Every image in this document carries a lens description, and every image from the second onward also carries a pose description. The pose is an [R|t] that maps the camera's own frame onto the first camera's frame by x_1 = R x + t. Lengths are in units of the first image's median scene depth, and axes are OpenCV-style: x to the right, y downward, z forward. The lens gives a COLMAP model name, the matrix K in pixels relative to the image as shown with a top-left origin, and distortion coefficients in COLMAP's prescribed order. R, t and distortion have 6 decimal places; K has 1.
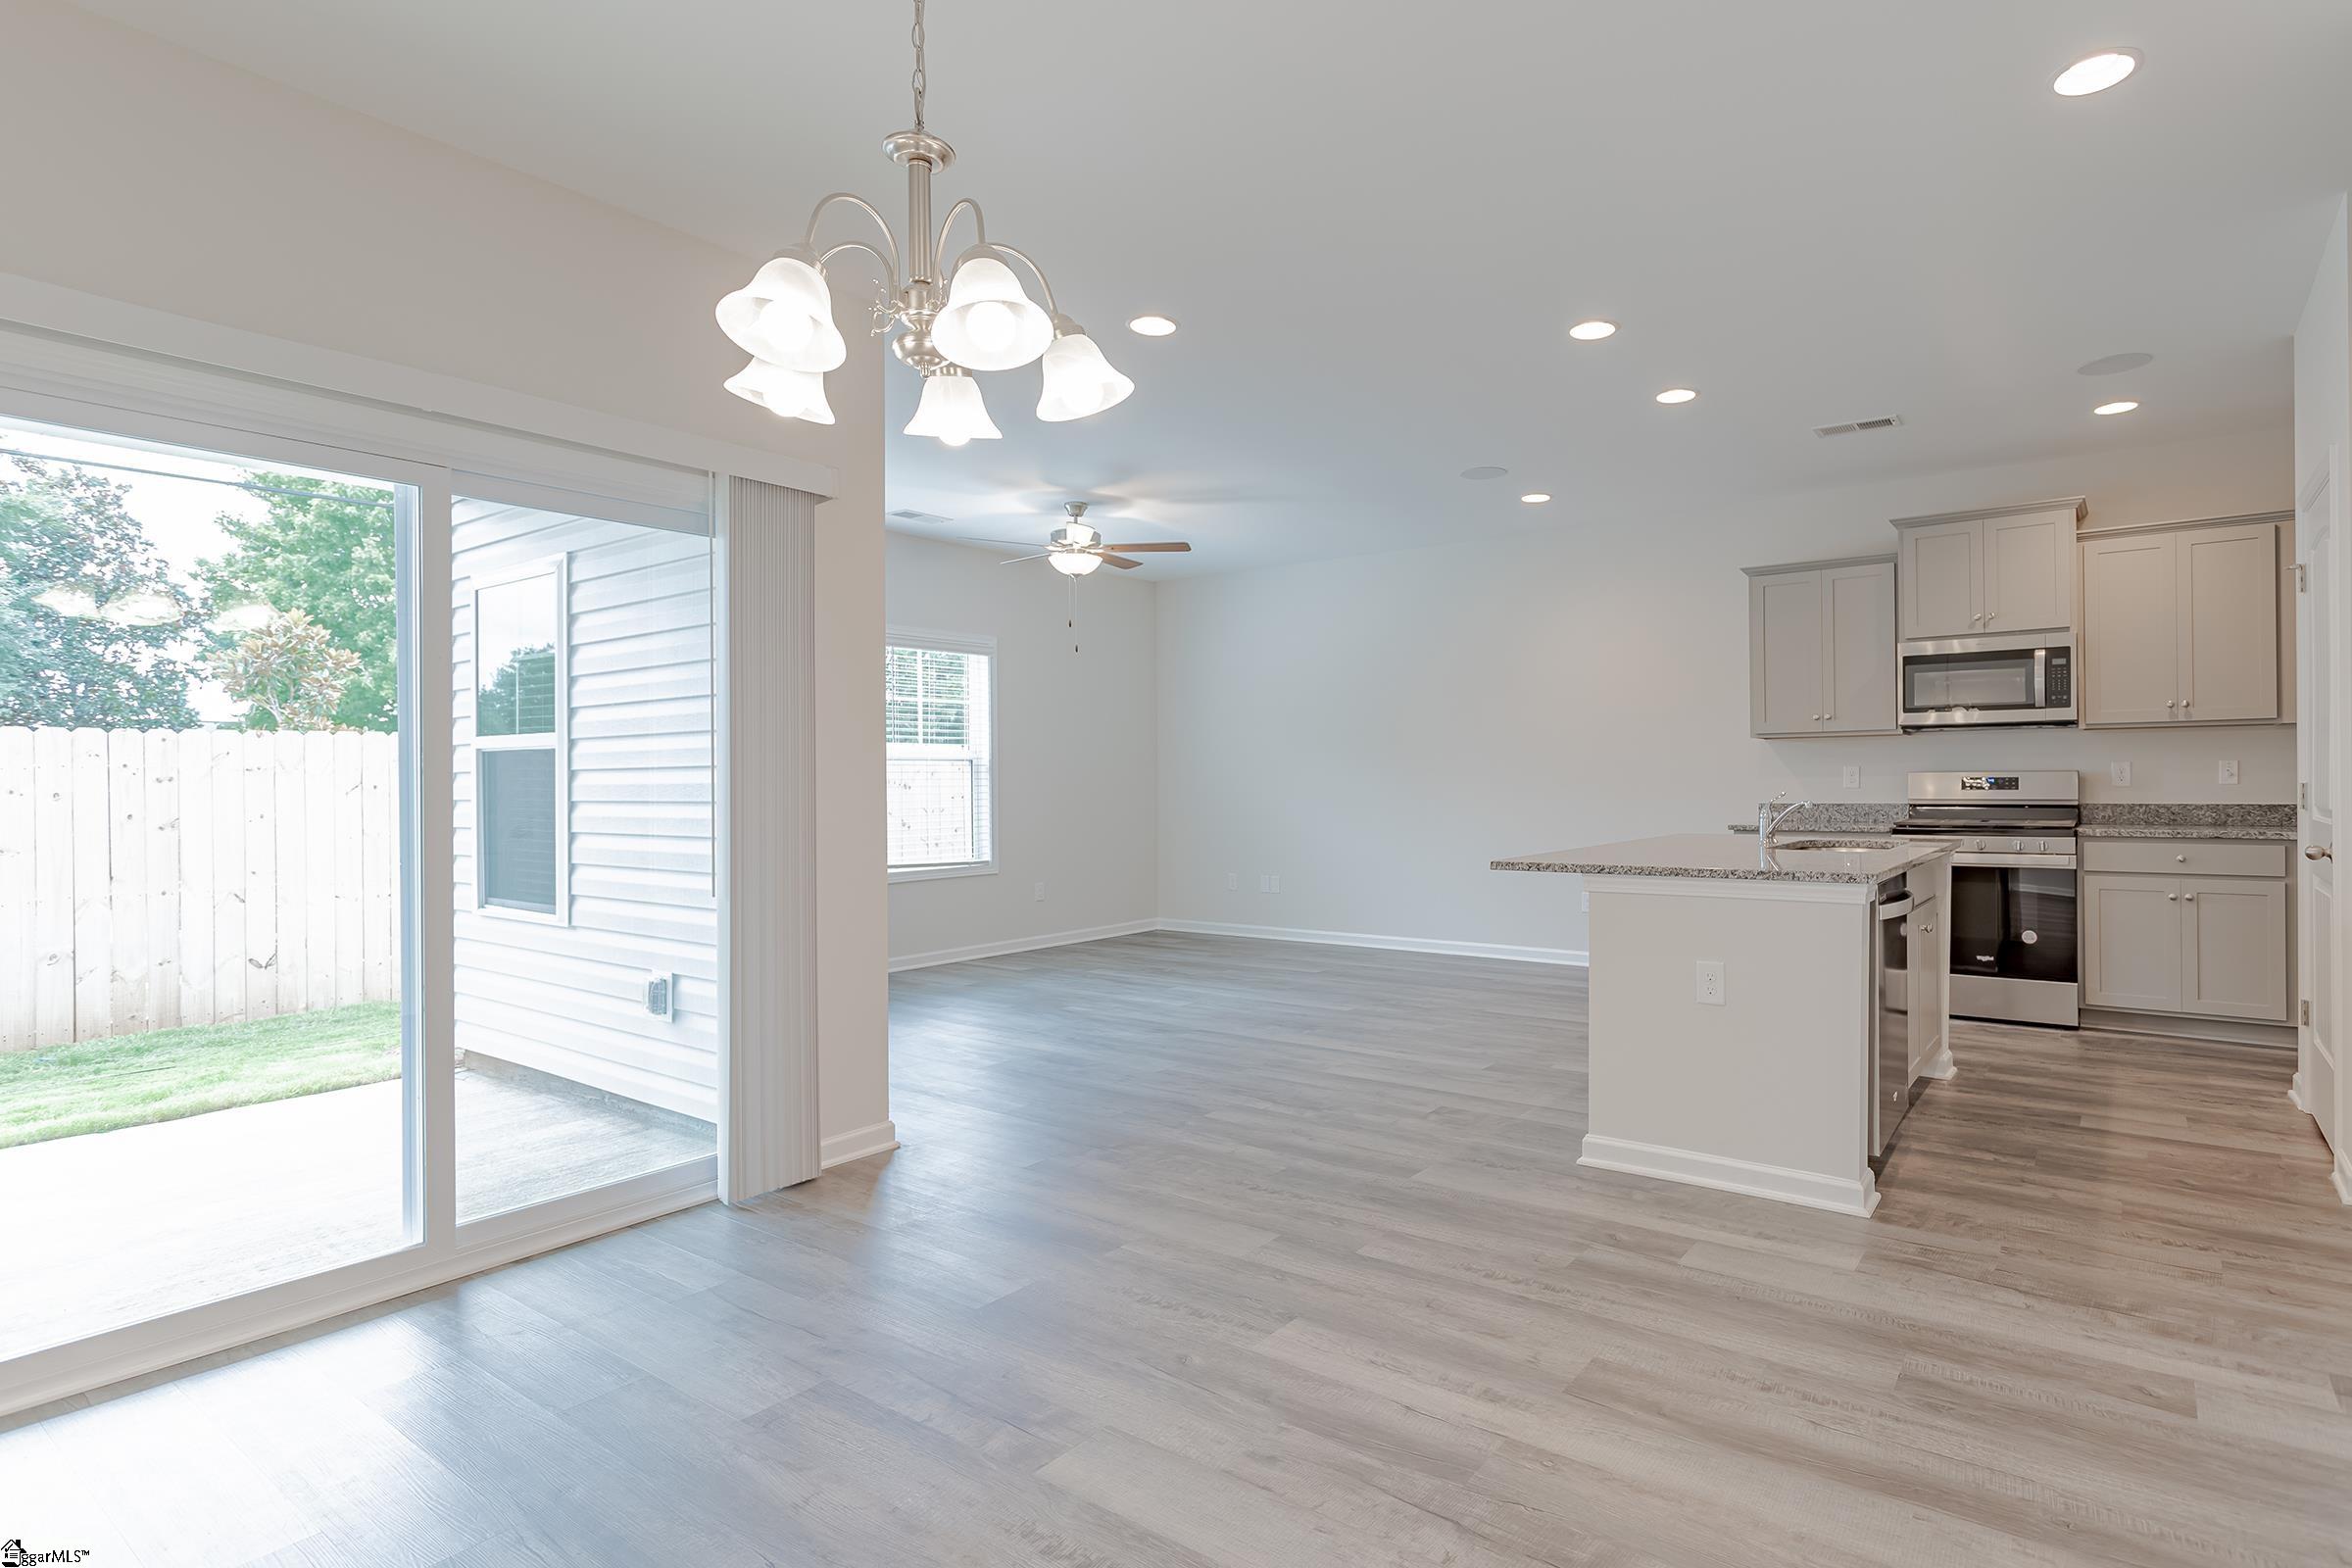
lens RADIAL K [[1180.2, 0, 1314.1], [0, 1180.2, 775.9], [0, 0, 1]] dist [-0.002264, -0.000338]
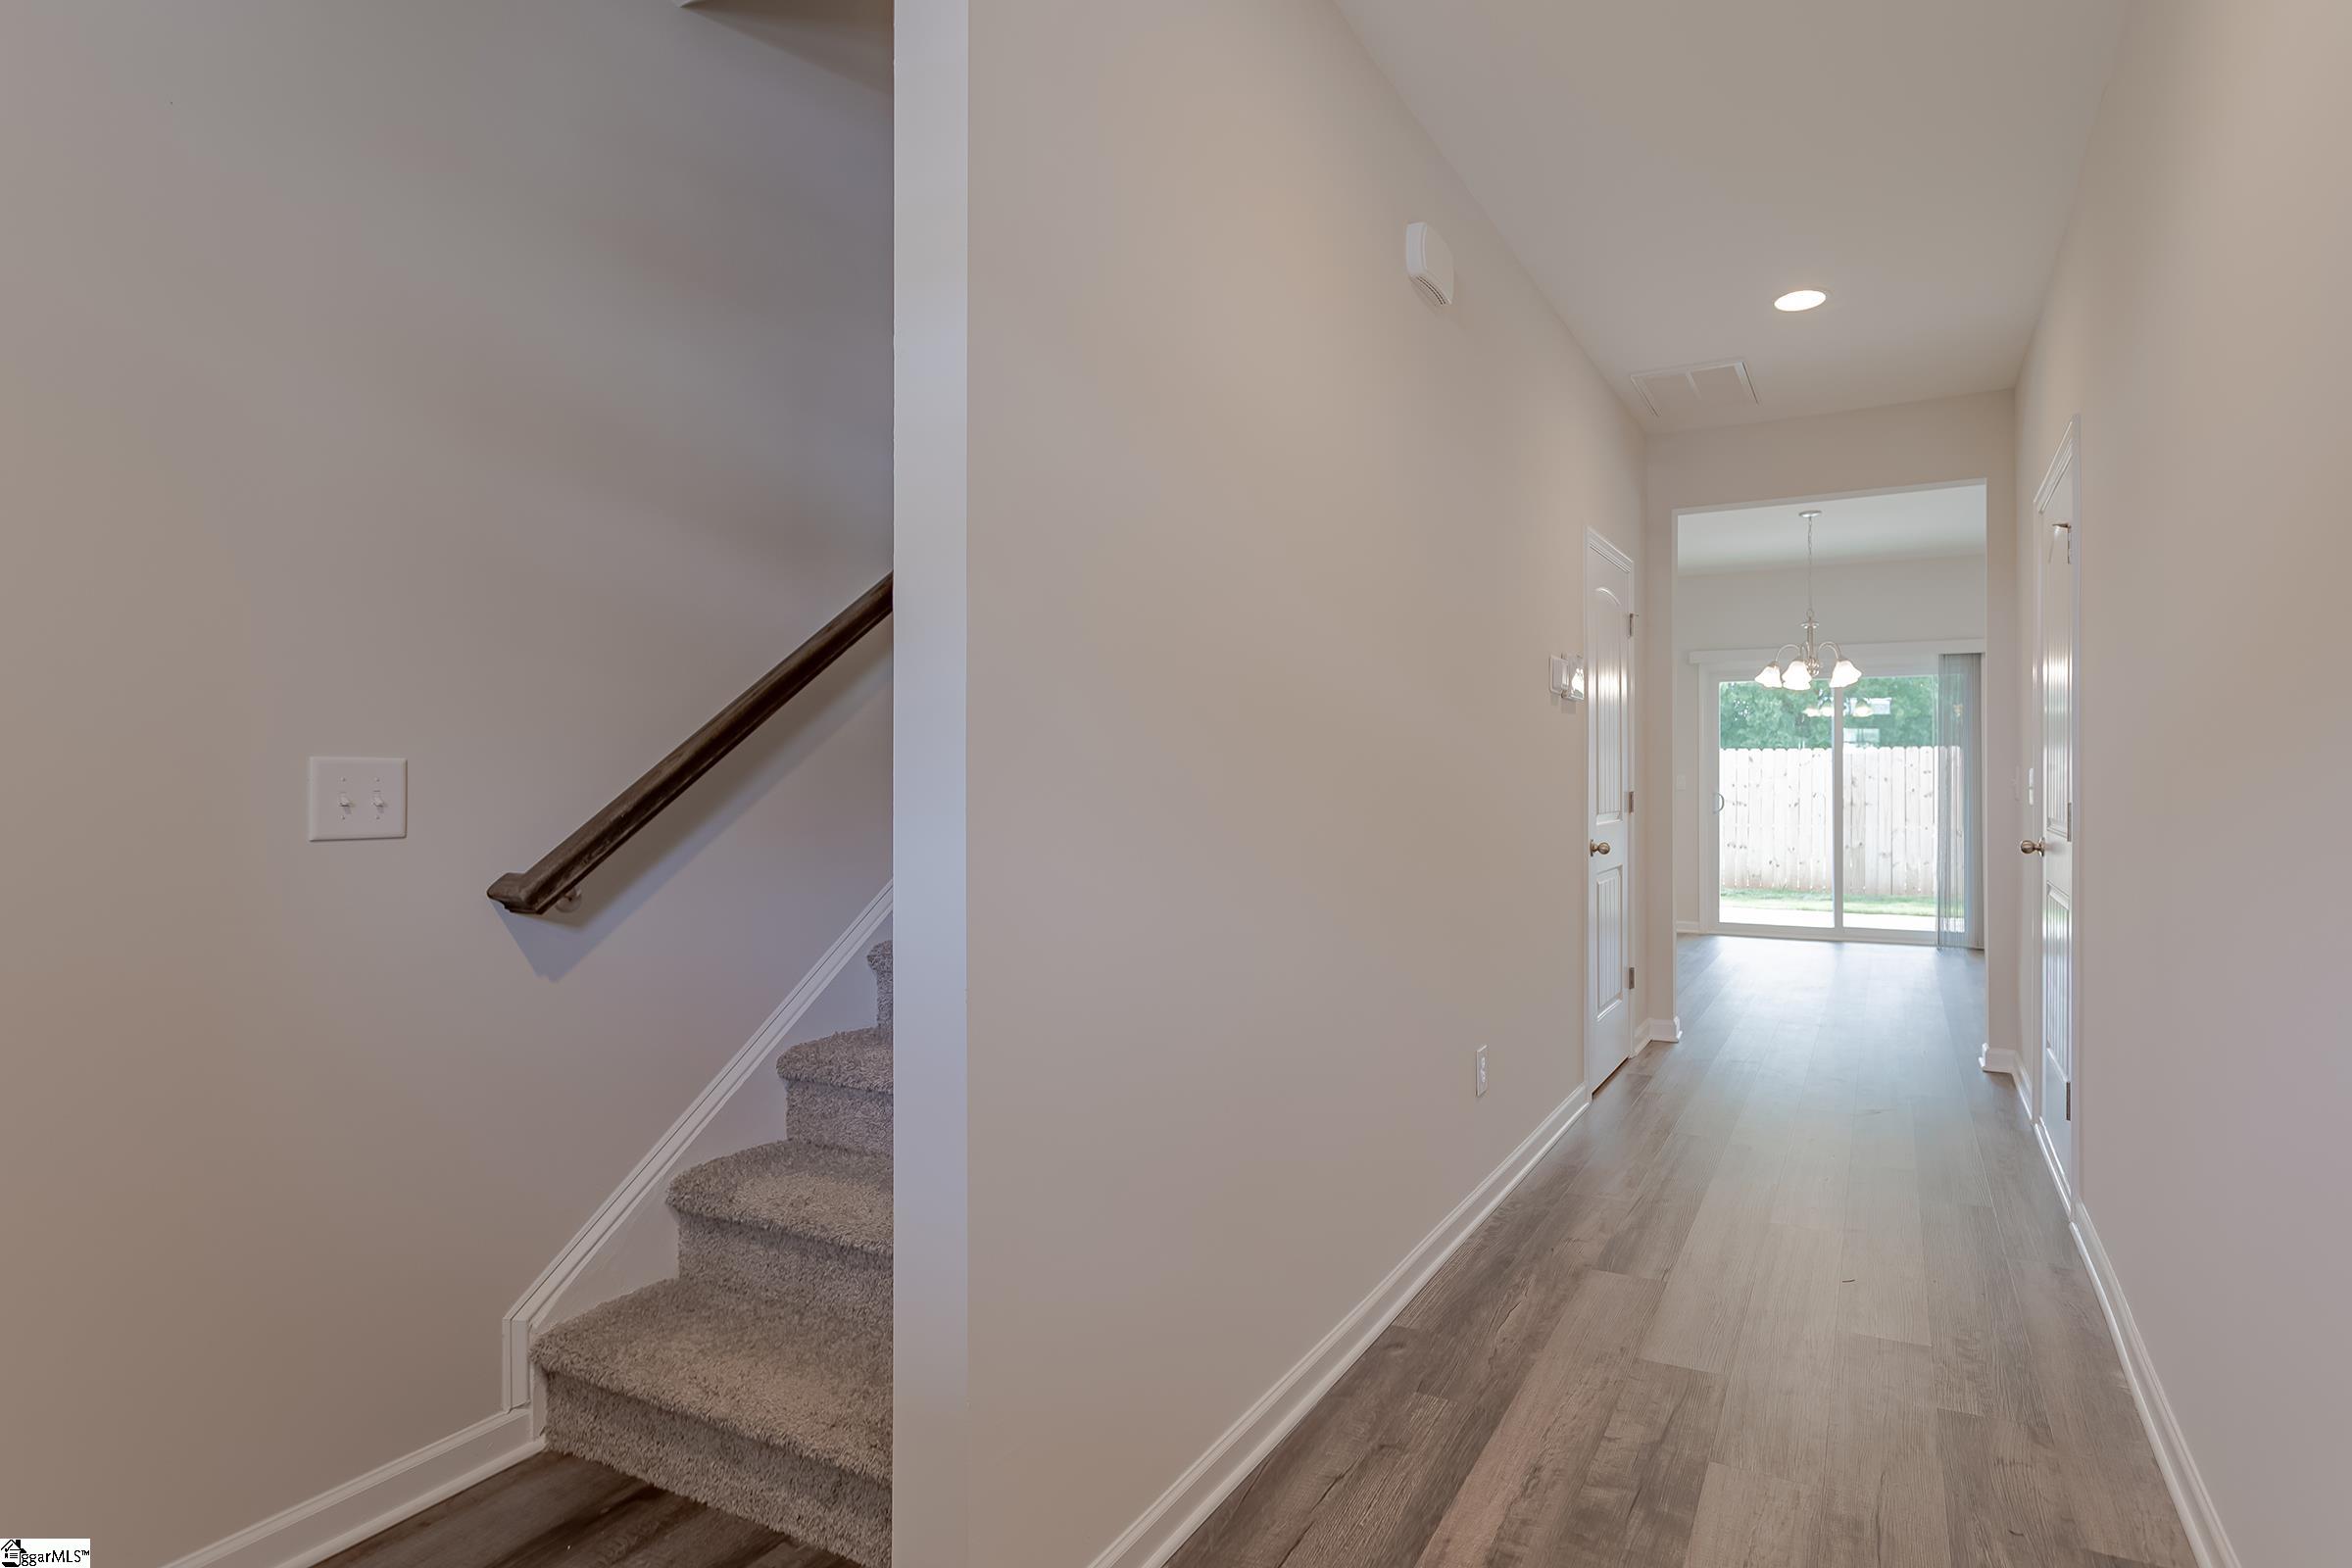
lens RADIAL K [[1180.2, 0, 1314.1], [0, 1180.2, 775.9], [0, 0, 1]] dist [-0.002264, -0.000338]
pose [[0.144069, 0.007072, -0.989542, 1.049056], [0.002793, 0.999968, 0.007553, -0.010253], [0.989564, -0.003852, 0.144044, -0.391067]]
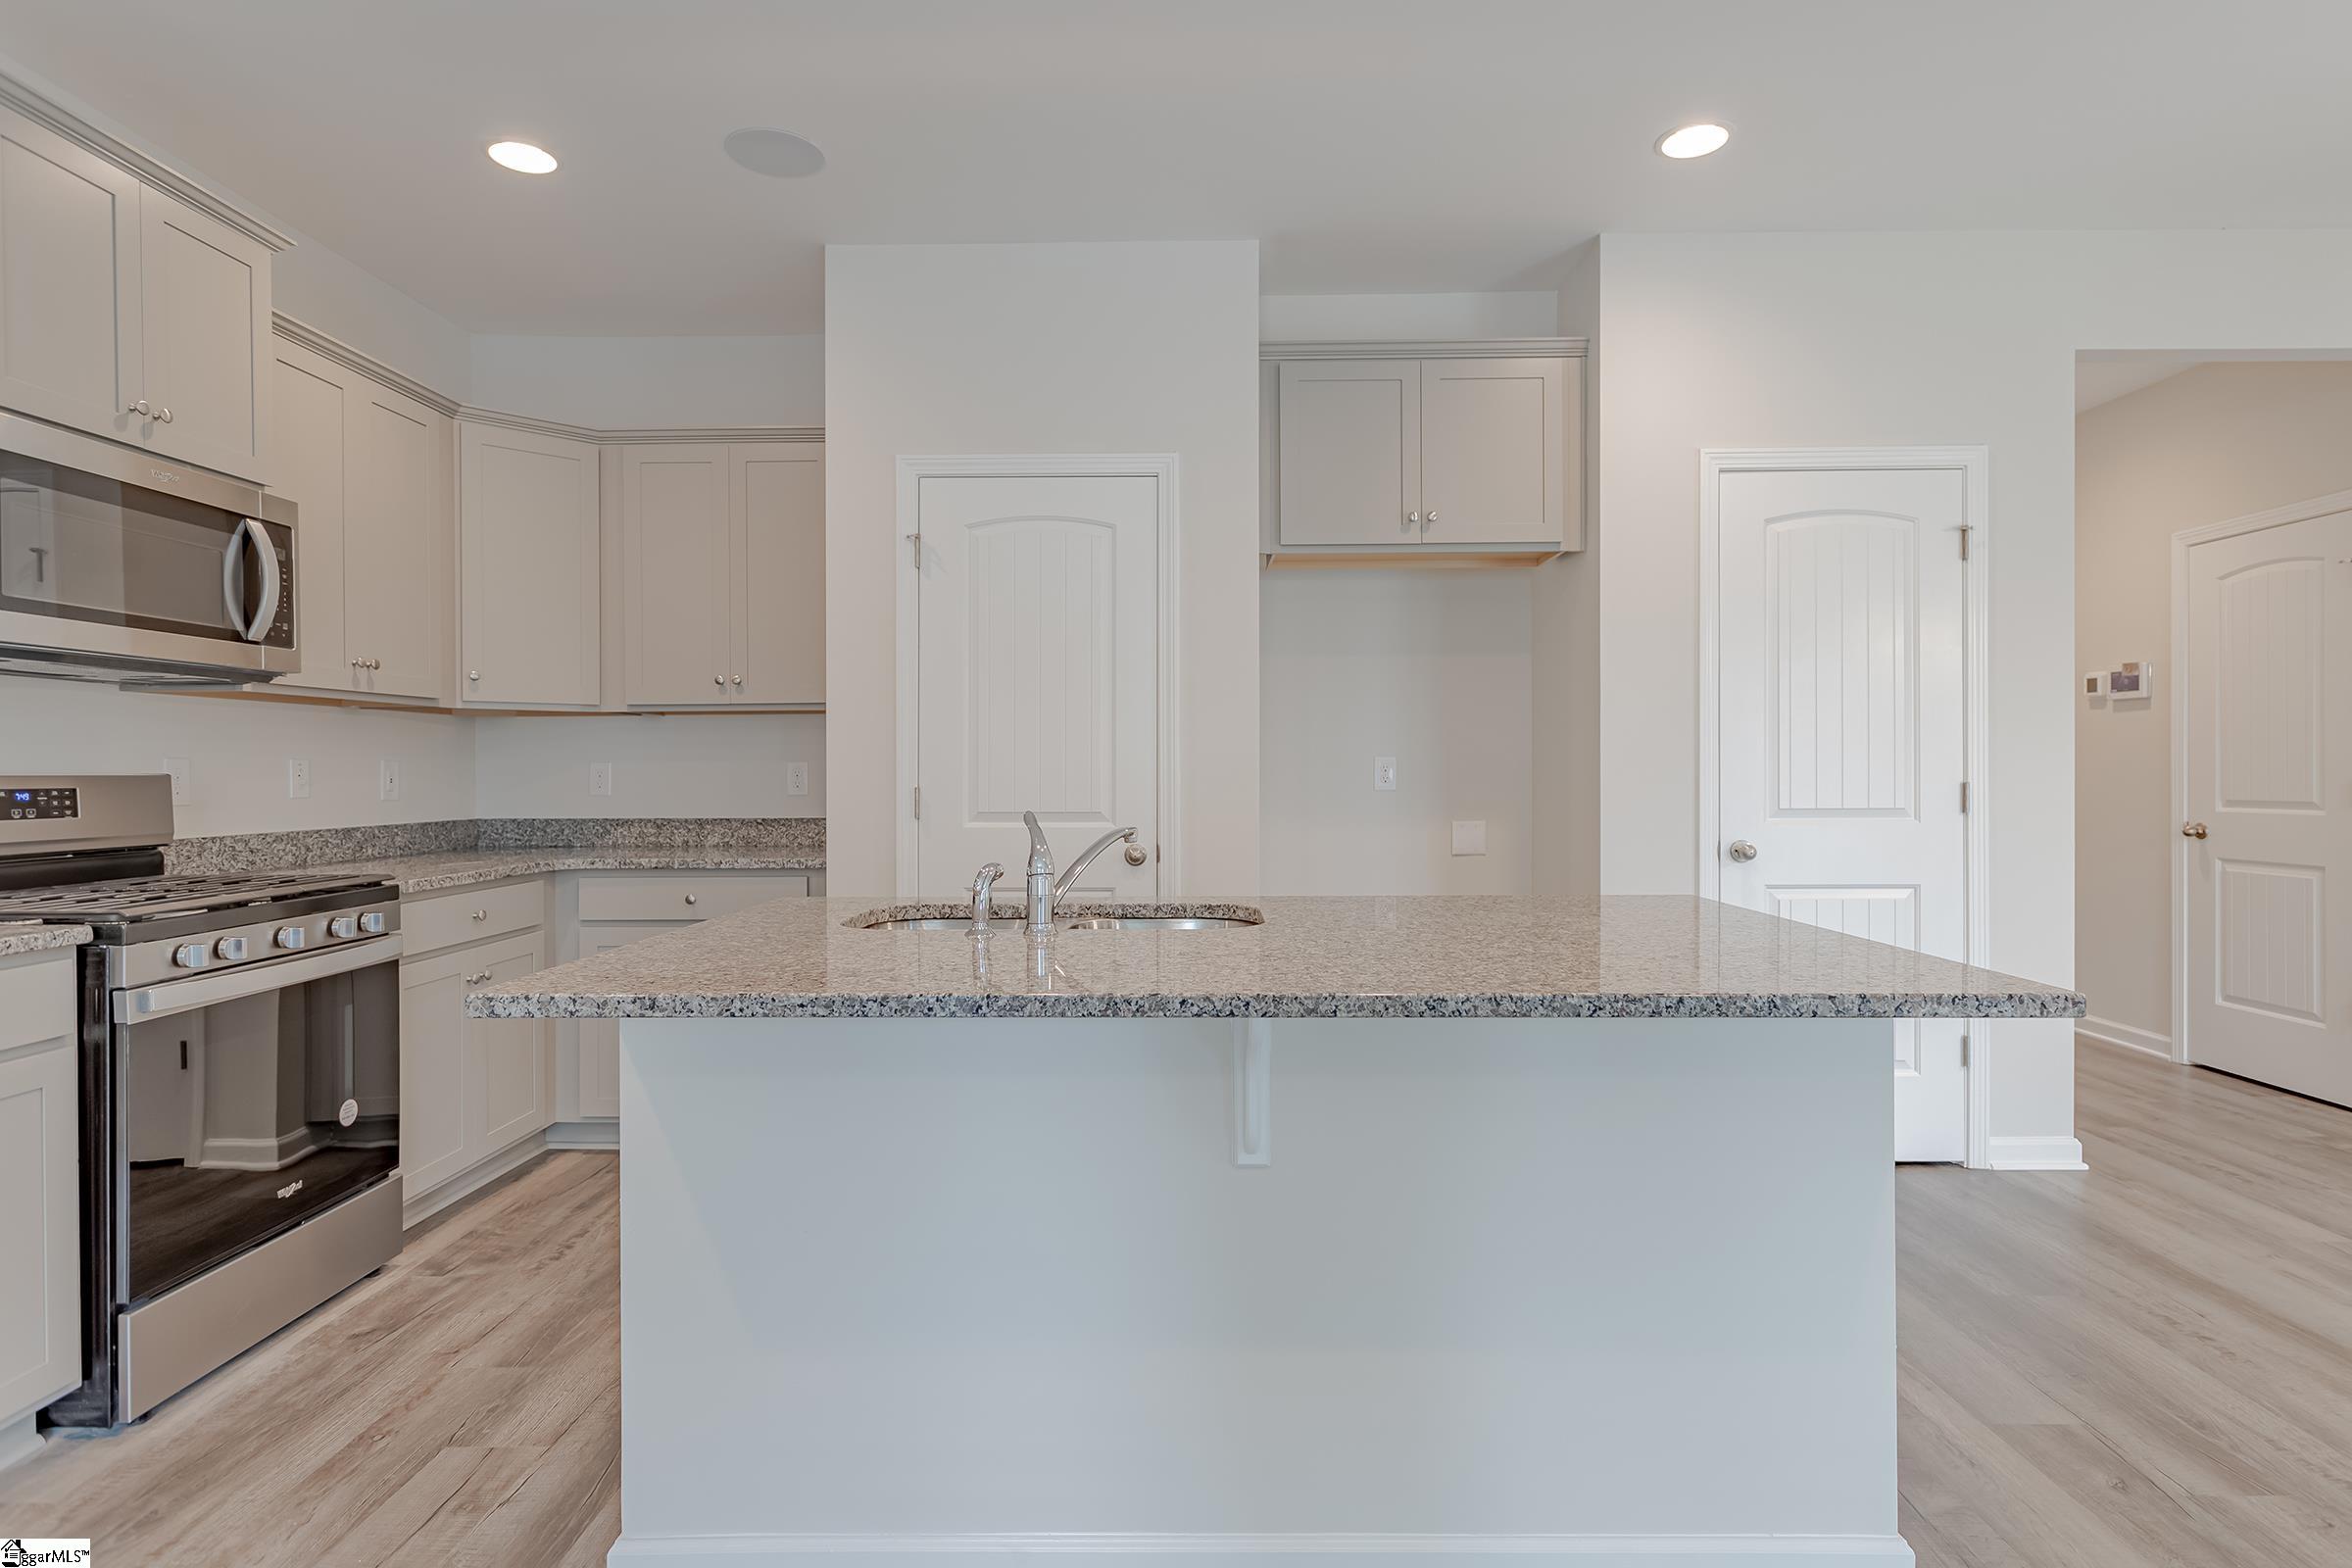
lens RADIAL K [[1210.4, 0, 1180.5], [0, 1210.4, 776.7], [0, 0, 1]] dist [0.001086, 0.000410]
pose [[-0.560362, 0.006205, 0.828225, -0.005758], [0.005626, 0.999977, -0.003685, 0.000997], [-0.828229, 0.002595, -0.560384, 0.974260]]
